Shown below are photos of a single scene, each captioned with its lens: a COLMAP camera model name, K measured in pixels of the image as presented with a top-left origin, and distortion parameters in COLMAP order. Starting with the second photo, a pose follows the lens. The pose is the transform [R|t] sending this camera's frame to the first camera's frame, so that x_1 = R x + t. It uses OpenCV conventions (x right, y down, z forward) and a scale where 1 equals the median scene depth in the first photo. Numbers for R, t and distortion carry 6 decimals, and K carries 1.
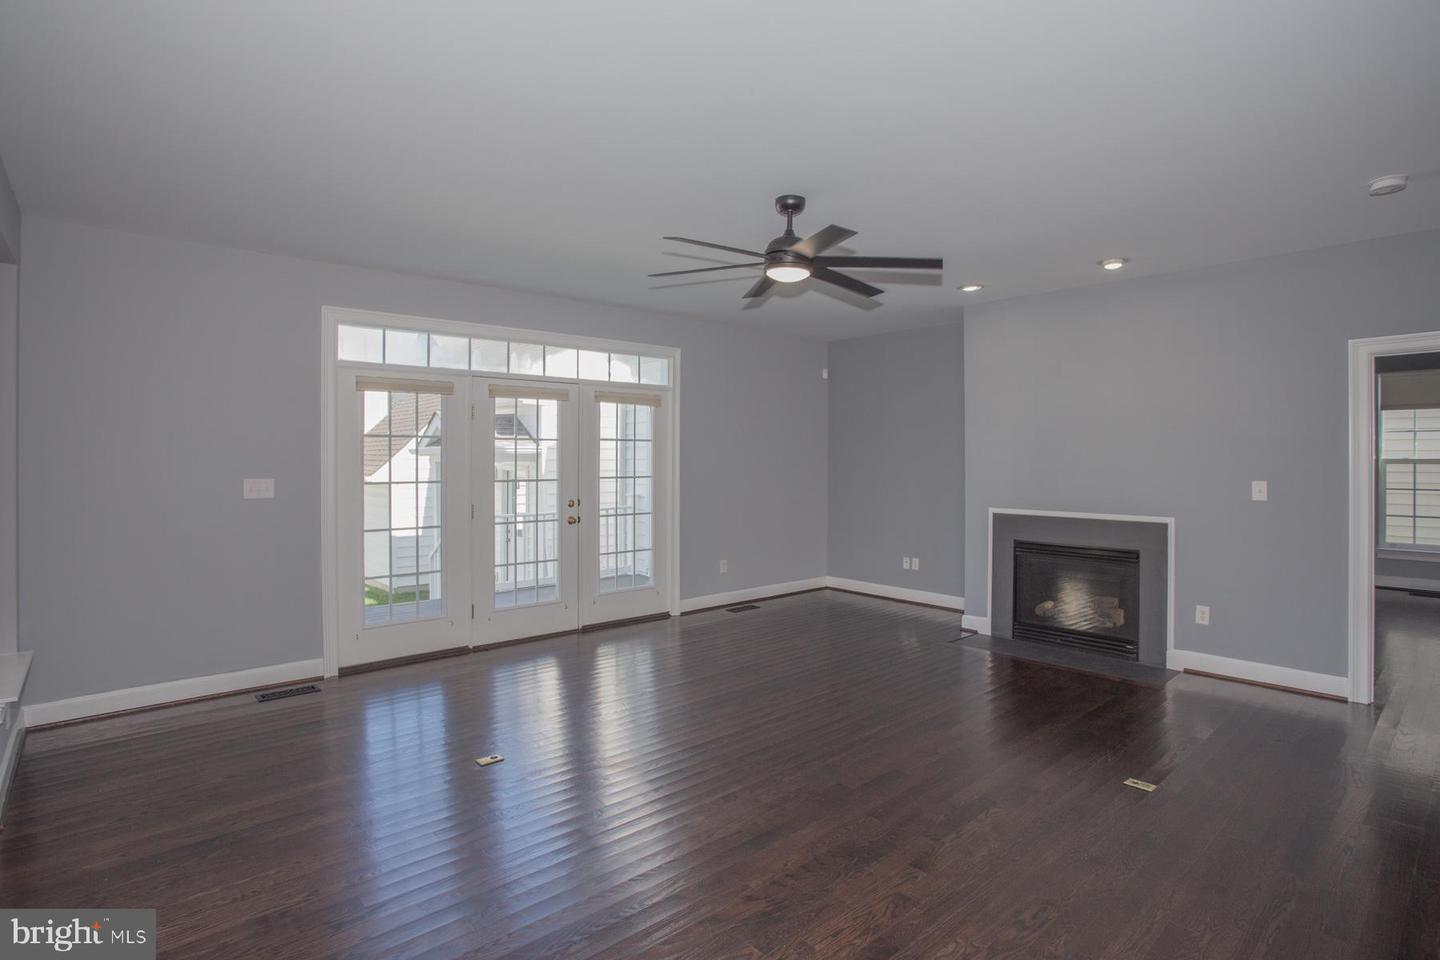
lens RADIAL K [[720.2, 0, 720.1], [0, 720.2, 475.2], [0, 0, 1]] dist [-0.069447, 0.026521]
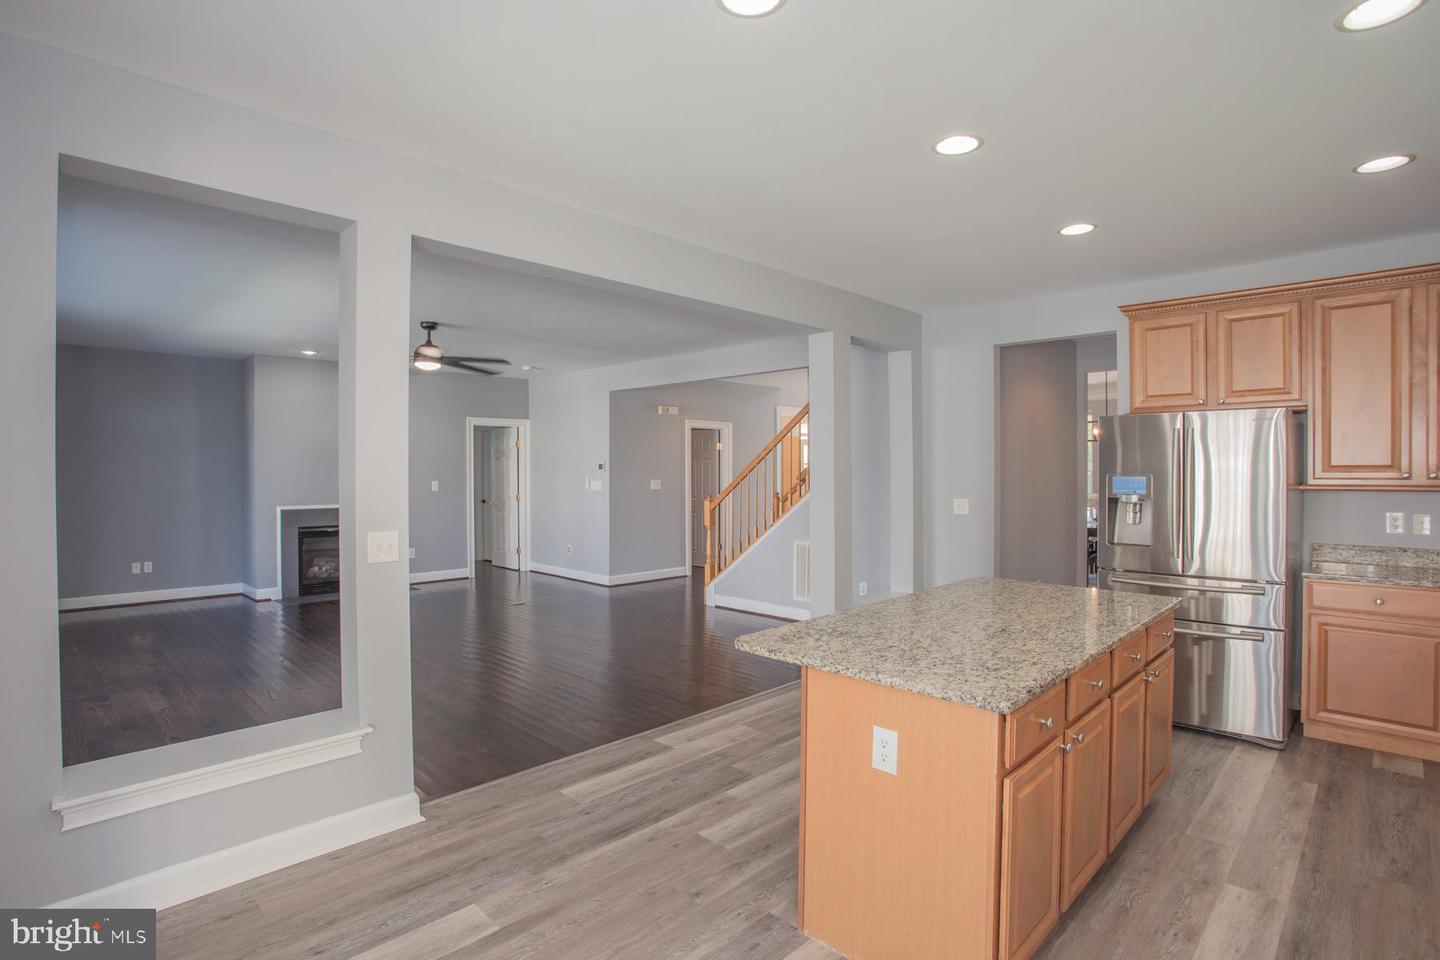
lens RADIAL K [[720.2, 0, 720.1], [0, 720.2, 475.2], [0, 0, 1]] dist [-0.069447, 0.026521]
pose [[-0.085926, -0.008408, 0.996266, -1.042678], [0.023427, 0.999671, 0.010457, -0.007572], [-0.996026, 0.024238, -0.085701, 0.272289]]
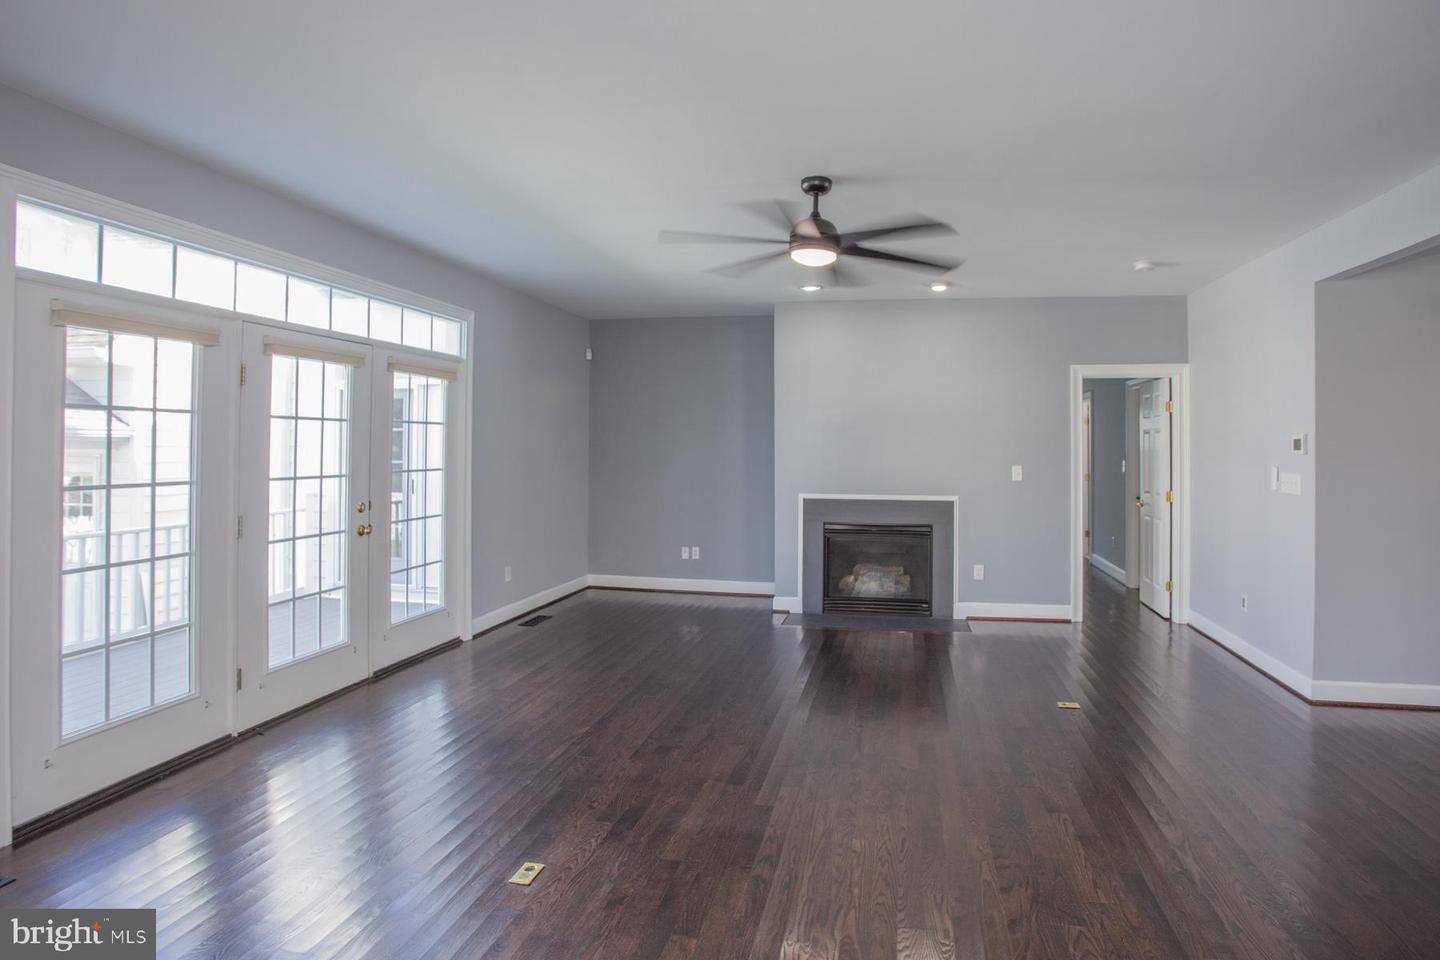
lens RADIAL K [[727.5, 0, 776.6], [0, 727.5, 444.6], [0, 0, 1]] dist [-0.077456, 0.023091]
pose [[0.776234, 0.005865, 0.630418, -0.339544], [0.009372, 0.999739, -0.020841, -0.005769], [-0.630375, 0.022086, 0.775976, 0.173951]]
